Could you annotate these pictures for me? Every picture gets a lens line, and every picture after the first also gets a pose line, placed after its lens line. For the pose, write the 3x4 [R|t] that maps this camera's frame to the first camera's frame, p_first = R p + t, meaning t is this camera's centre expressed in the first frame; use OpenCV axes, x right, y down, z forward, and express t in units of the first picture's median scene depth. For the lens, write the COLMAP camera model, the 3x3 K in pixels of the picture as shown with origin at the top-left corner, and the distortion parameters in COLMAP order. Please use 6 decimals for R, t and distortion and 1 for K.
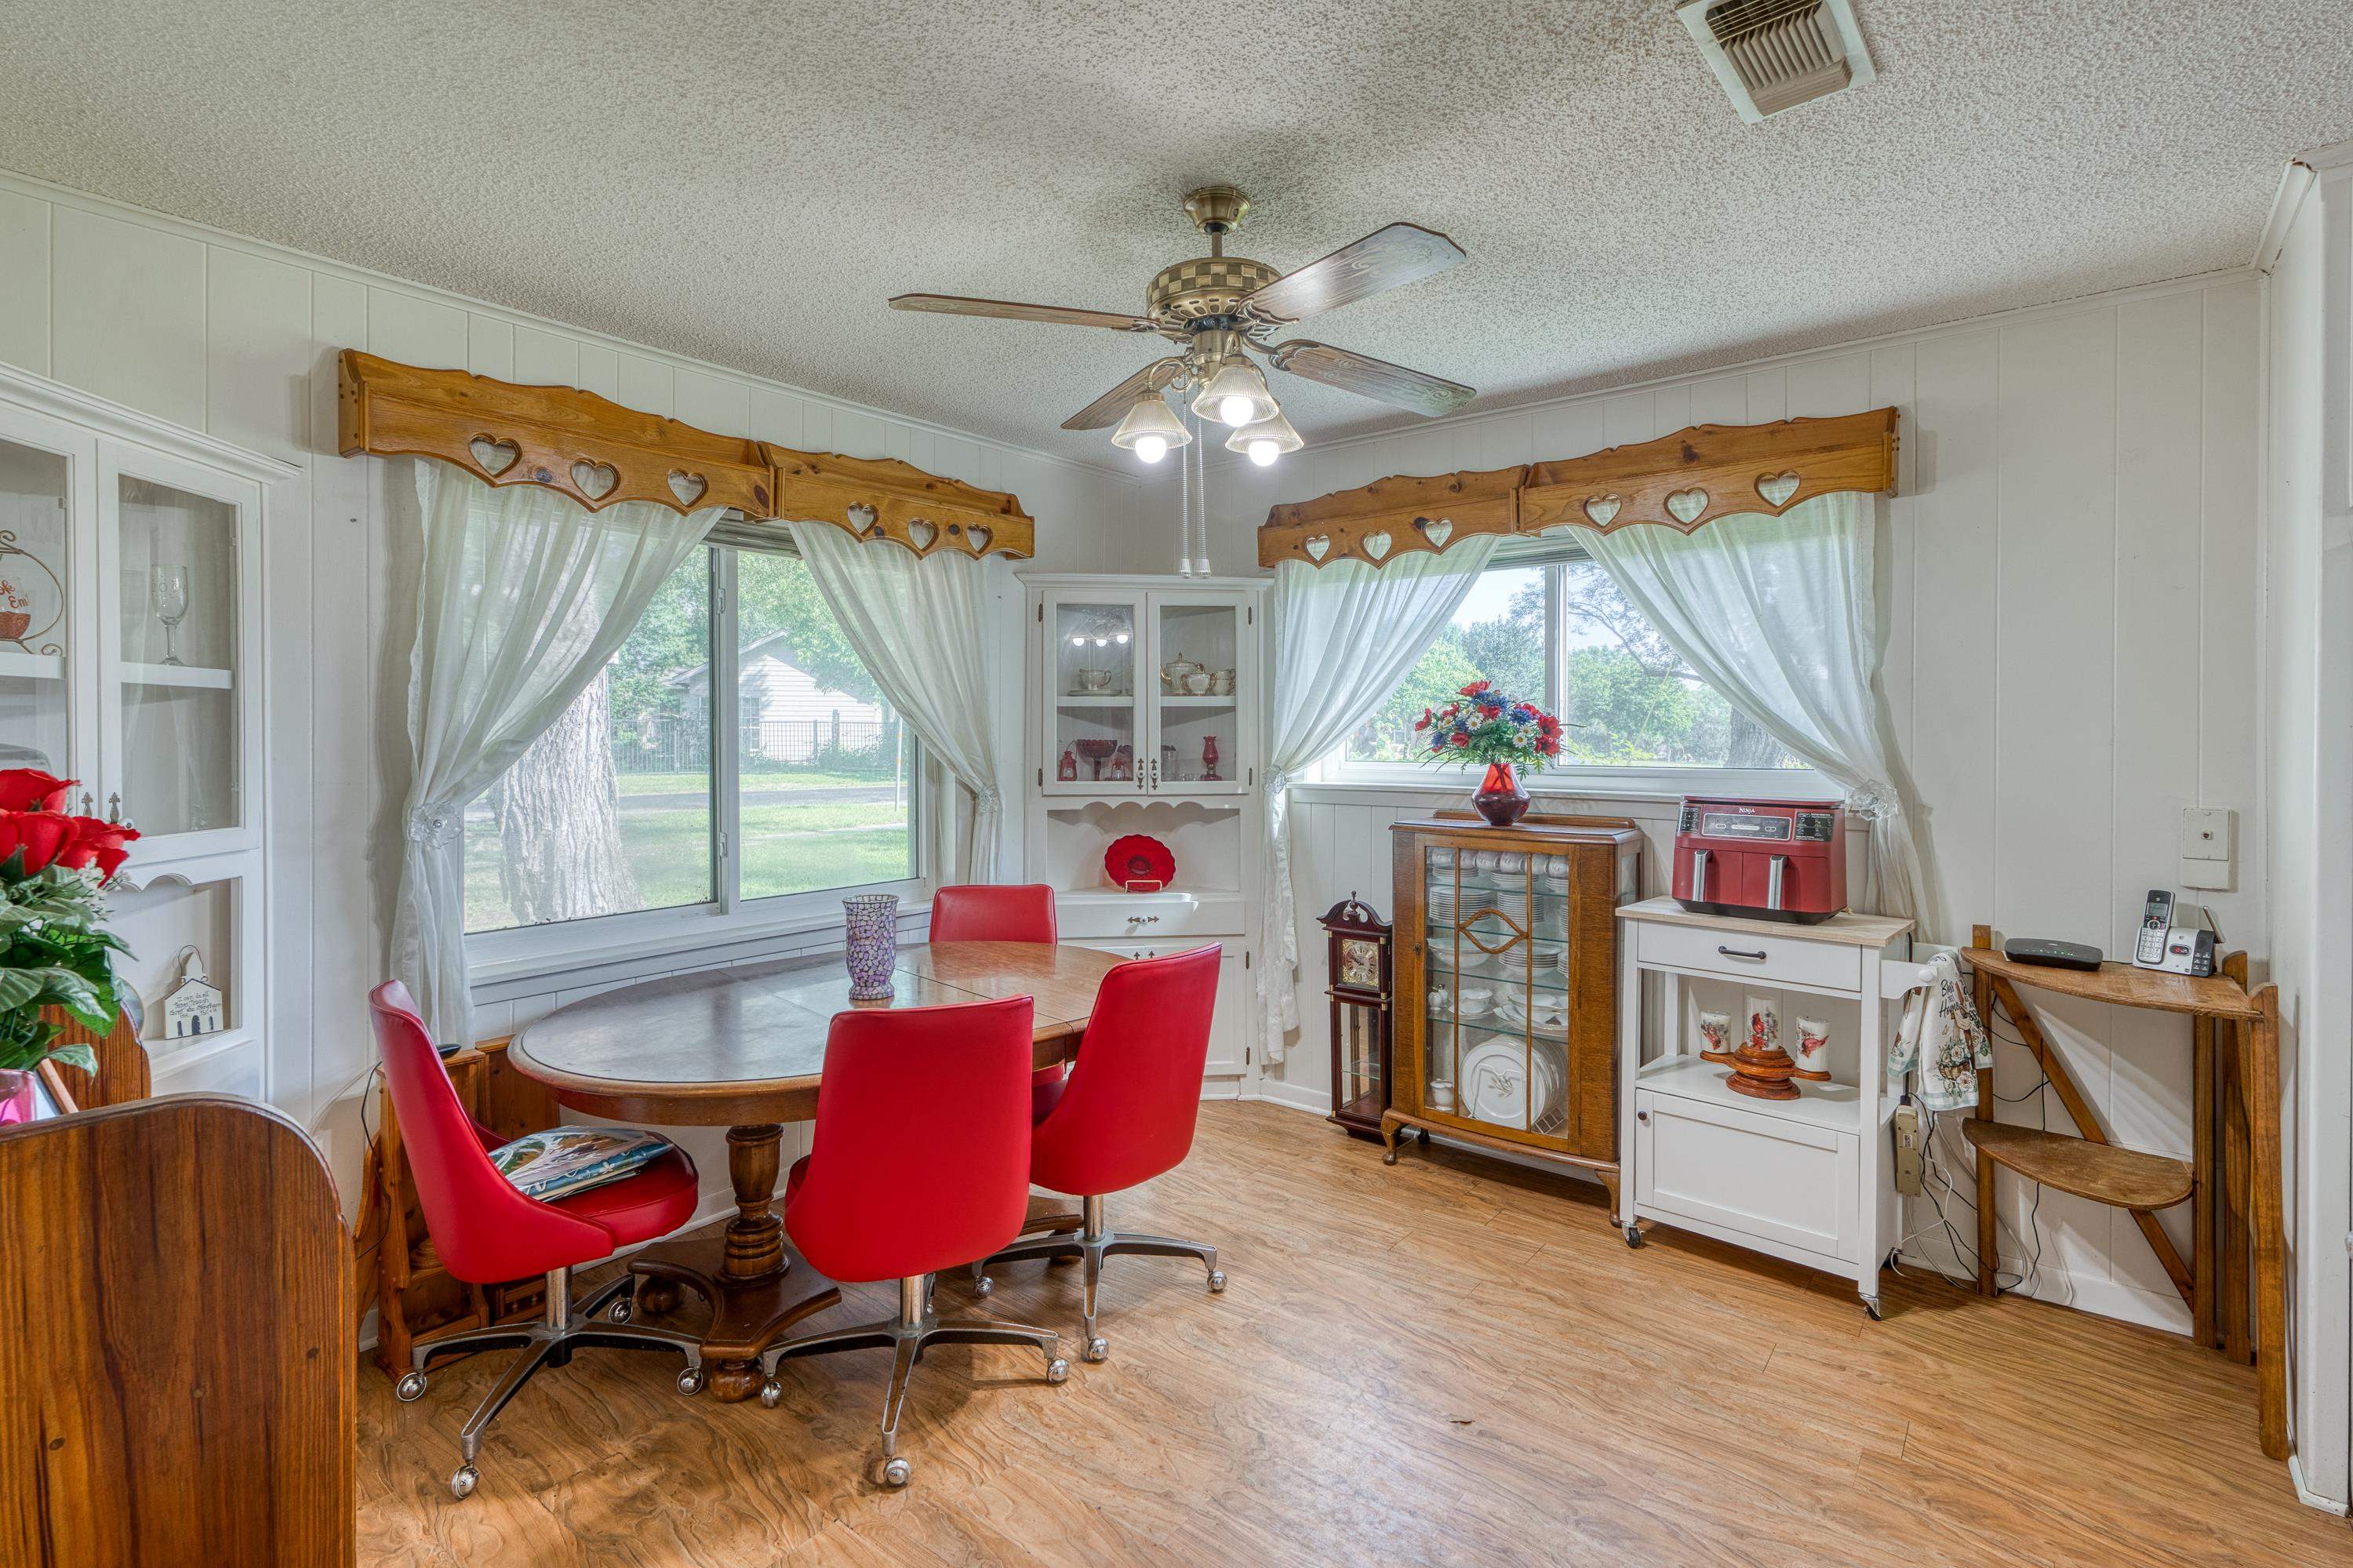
lens RADIAL K [[1096.9, 0, 1186.2], [0, 1096.9, 737.9], [0, 0, 1]] dist [-0.000680, 0.000070]
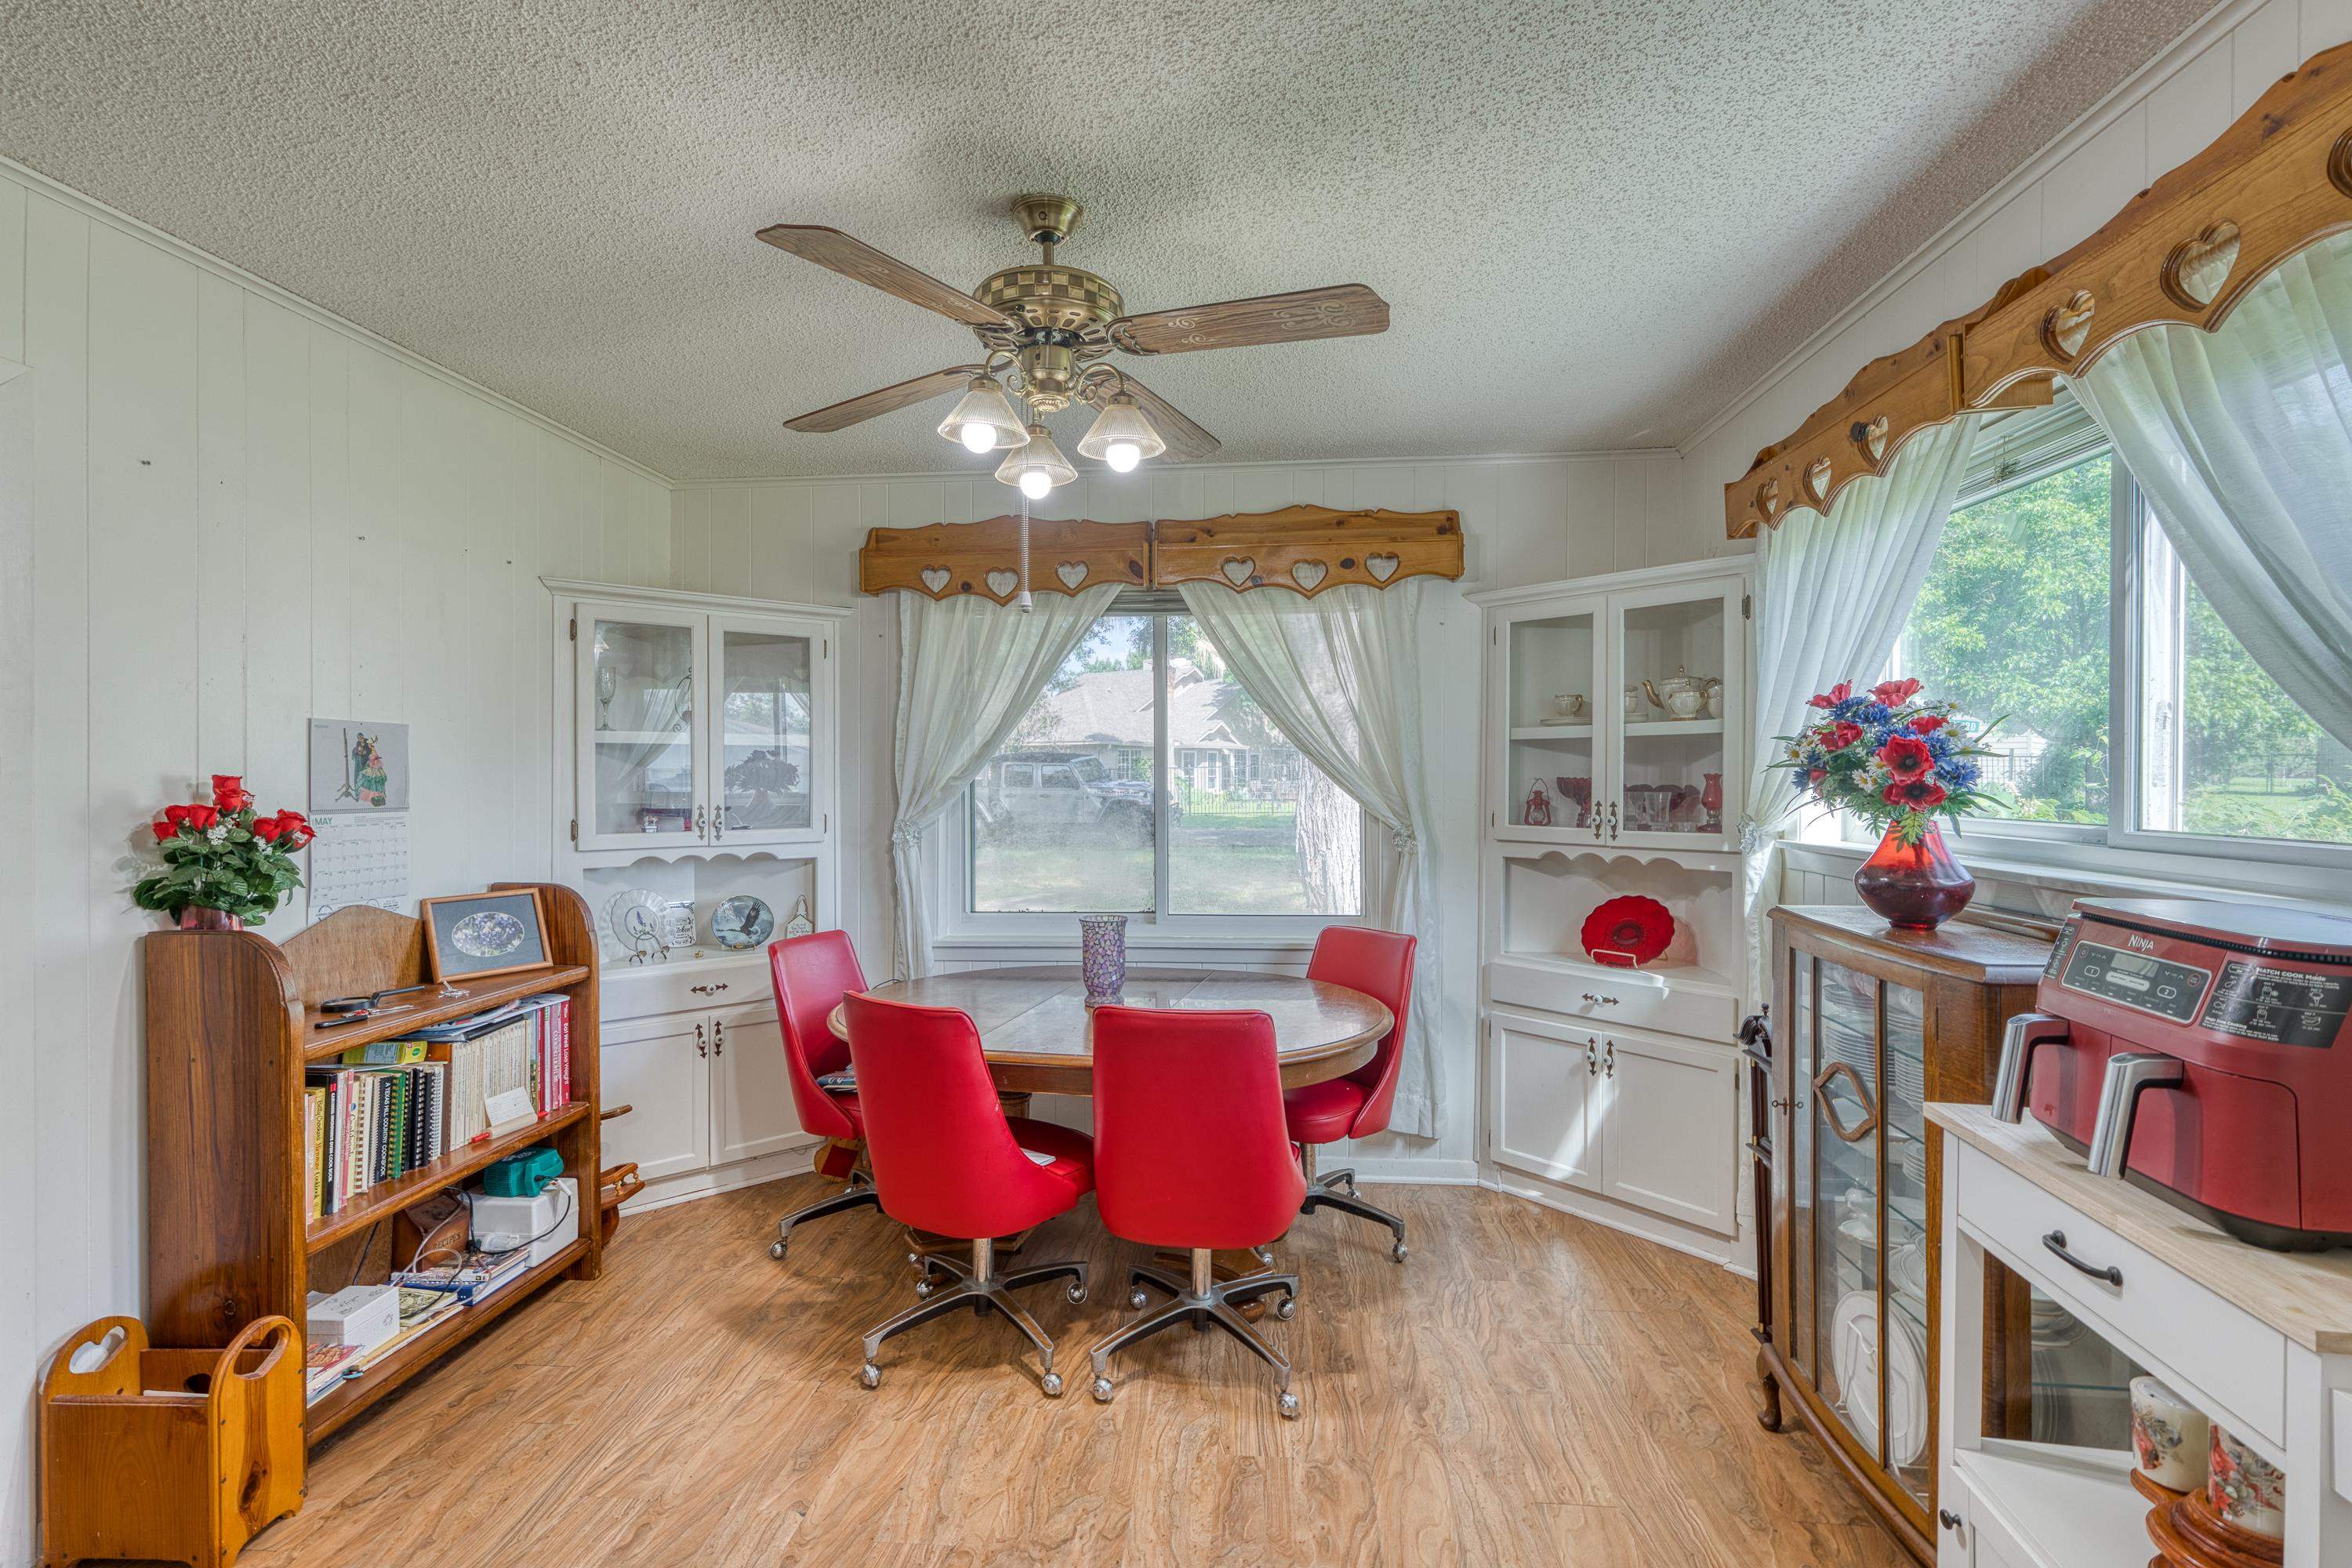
lens RADIAL K [[1108.1, 0, 1181.4], [0, 1108.1, 766.2], [0, 0, 1]] dist [0.012481, 0.000061]
pose [[0.565283, -0.004690, -0.824883, 0.510180], [-0.000291, 0.999983, -0.005885, -0.002093], [0.824897, 0.003567, 0.565272, 0.306415]]
